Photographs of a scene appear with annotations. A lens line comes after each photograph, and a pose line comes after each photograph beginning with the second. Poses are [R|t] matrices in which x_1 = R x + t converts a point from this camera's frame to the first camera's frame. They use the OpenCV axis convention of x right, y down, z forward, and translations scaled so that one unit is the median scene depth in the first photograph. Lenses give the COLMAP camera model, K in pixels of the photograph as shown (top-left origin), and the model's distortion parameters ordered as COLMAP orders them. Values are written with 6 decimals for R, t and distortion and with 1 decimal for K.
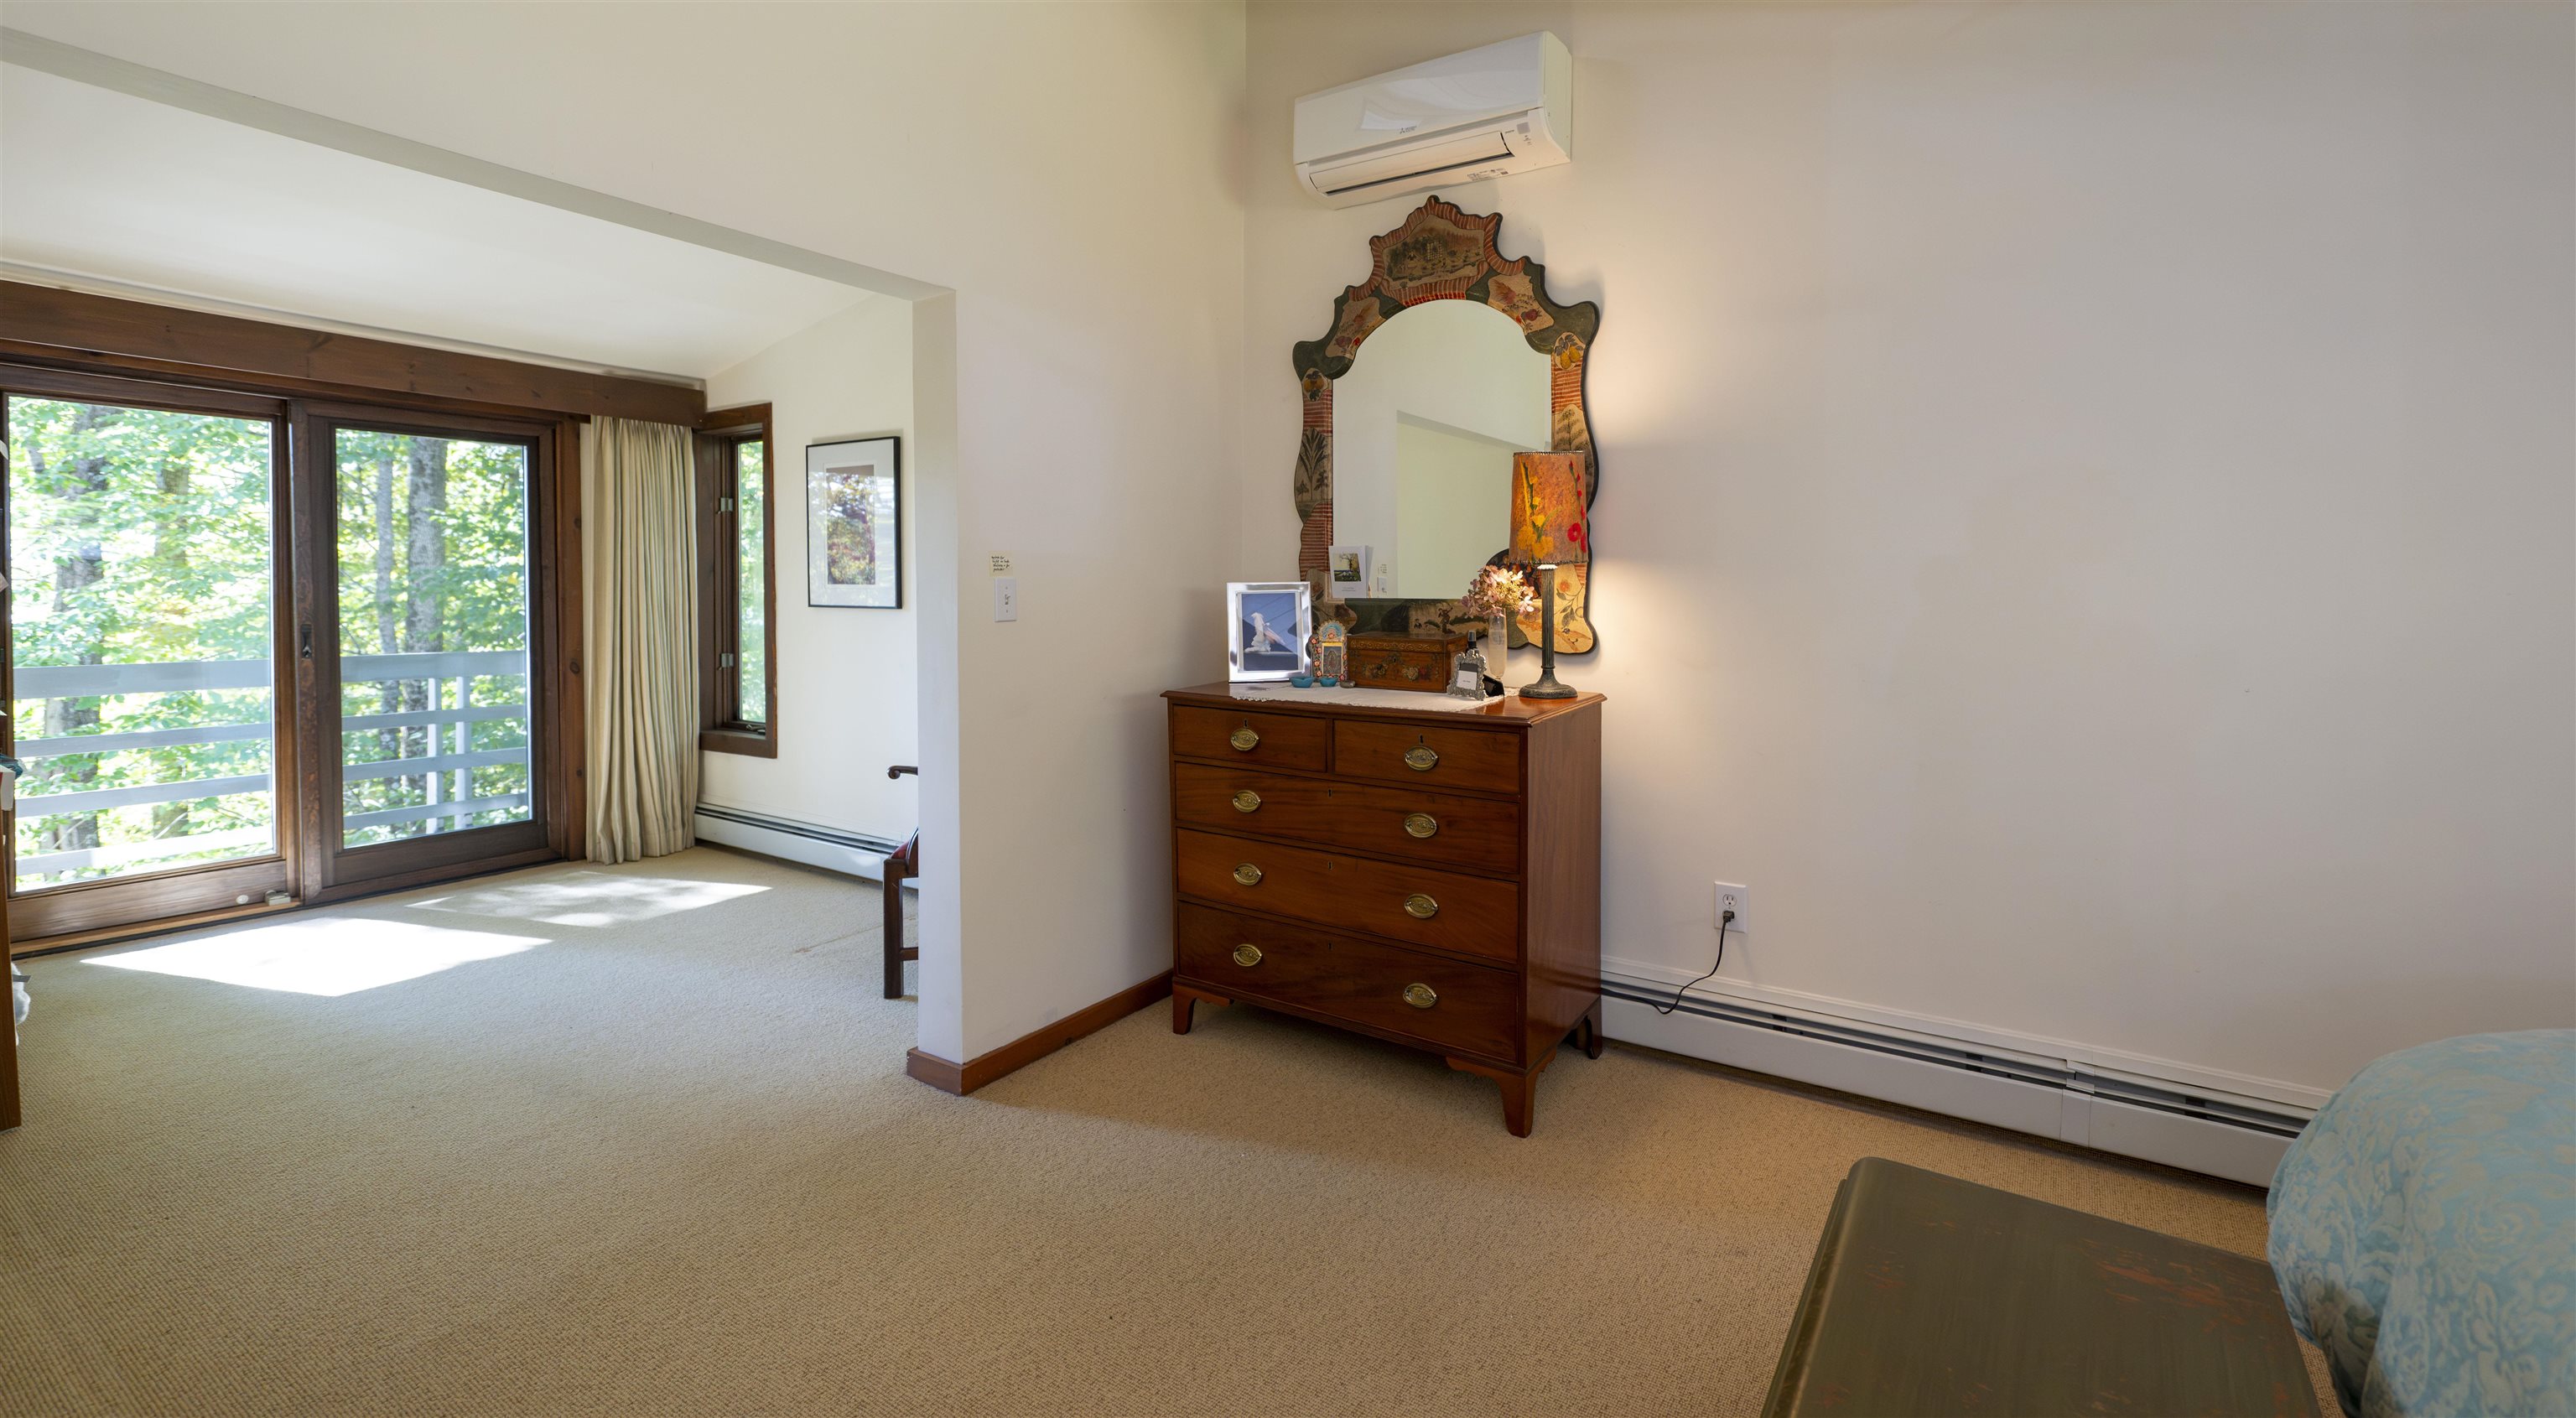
lens RADIAL K [[1103.6, 0, 1328.5], [0, 1103.6, 605.5], [0, 0, 1]] dist [-0.000547, 0.000258]
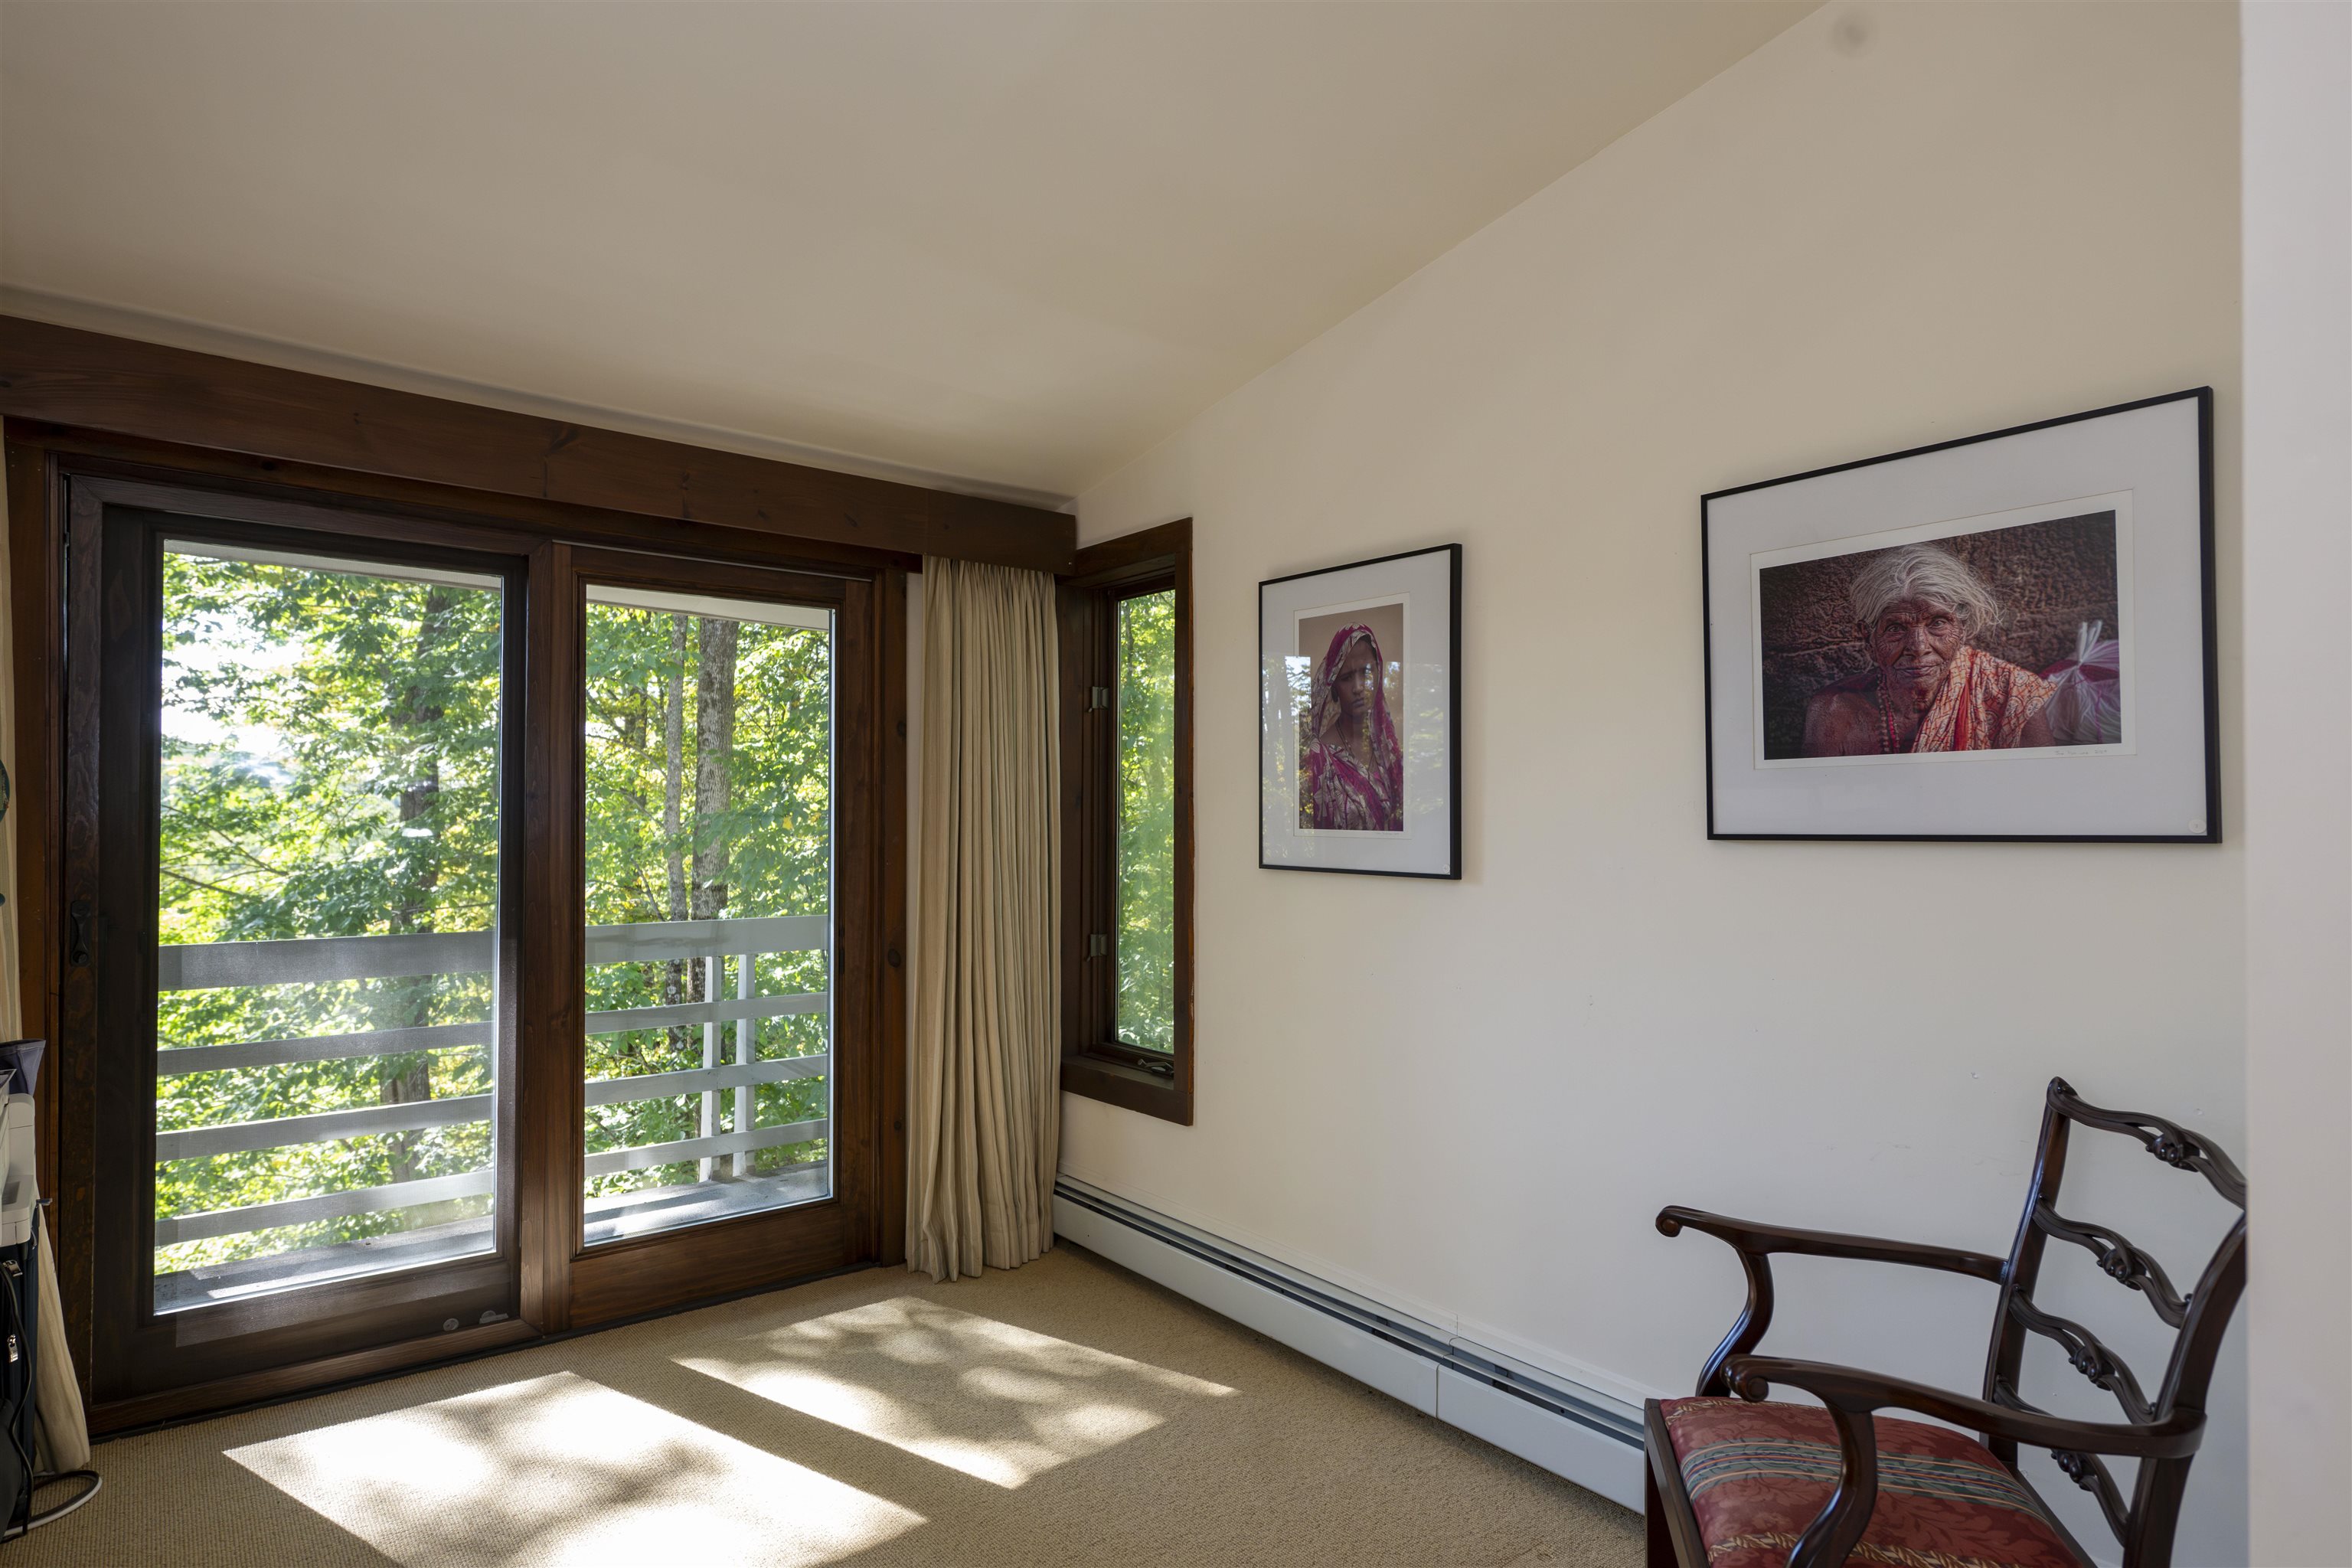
lens RADIAL K [[1280.0, 0, 1176.8], [0, 1280.0, 788.6], [0, 0, 1]] dist [0.027541, 0.000036]
pose [[0.942081, -0.006504, -0.335324, -0.280436], [-0.004583, 0.999469, -0.032263, -0.017360], [0.335355, 0.031932, 0.941550, 0.354618]]
